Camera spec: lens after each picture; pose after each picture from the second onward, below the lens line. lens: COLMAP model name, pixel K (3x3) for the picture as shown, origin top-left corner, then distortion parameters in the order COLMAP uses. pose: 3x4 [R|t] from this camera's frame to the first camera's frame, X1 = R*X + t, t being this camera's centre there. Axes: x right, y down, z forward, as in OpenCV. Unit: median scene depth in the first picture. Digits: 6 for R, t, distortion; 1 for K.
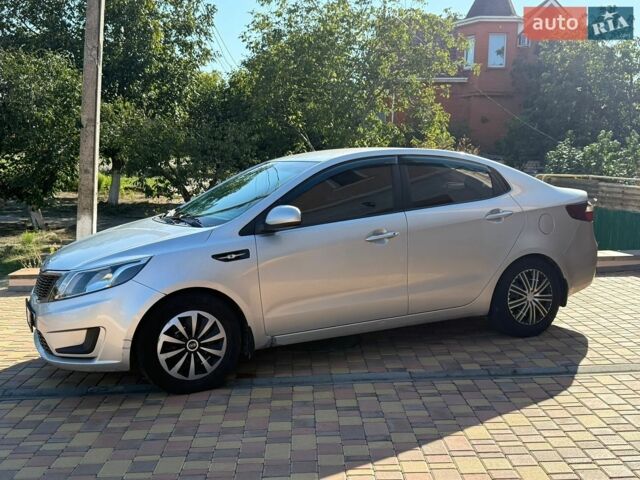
lens RADIAL K [[720.3, 0, 320.7], [0, 720.3, 241.0], [0, 0, 1]] dist [0.067135, 0.000000]
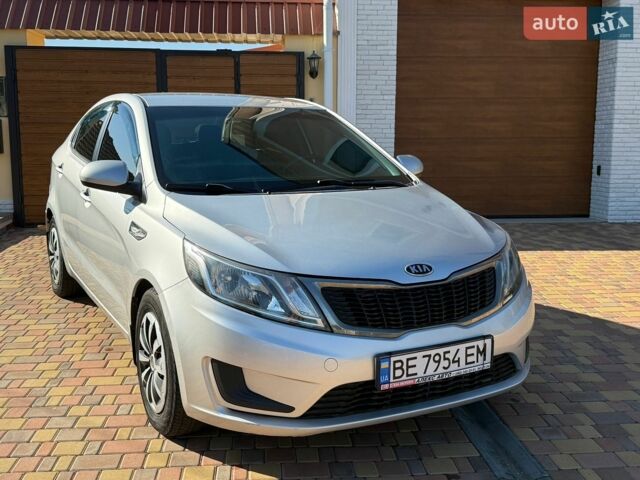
lens RADIAL K [[720.3, 0, 320.5], [0, 720.3, 236.3], [0, 0, 1]] dist [0.067135, 0.000000]
pose [[-0.053422, -0.146817, 0.987720, -1.044429], [0.114130, 0.981753, 0.152103, -0.104692], [-0.992028, 0.120854, -0.035691, 1.206499]]
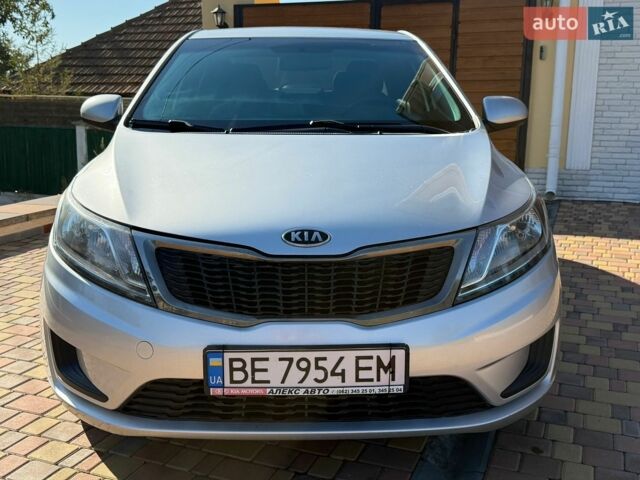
lens RADIAL K [[720.3, 0, 324.2], [0, 720.3, 242.3], [0, 0, 1]] dist [0.067135, 0.000000]
pose [[0.402909, -0.172506, 0.898836, -0.820449], [0.099754, 0.984503, 0.144233, -0.028609], [-0.909788, 0.031550, 0.413873, 0.901382]]
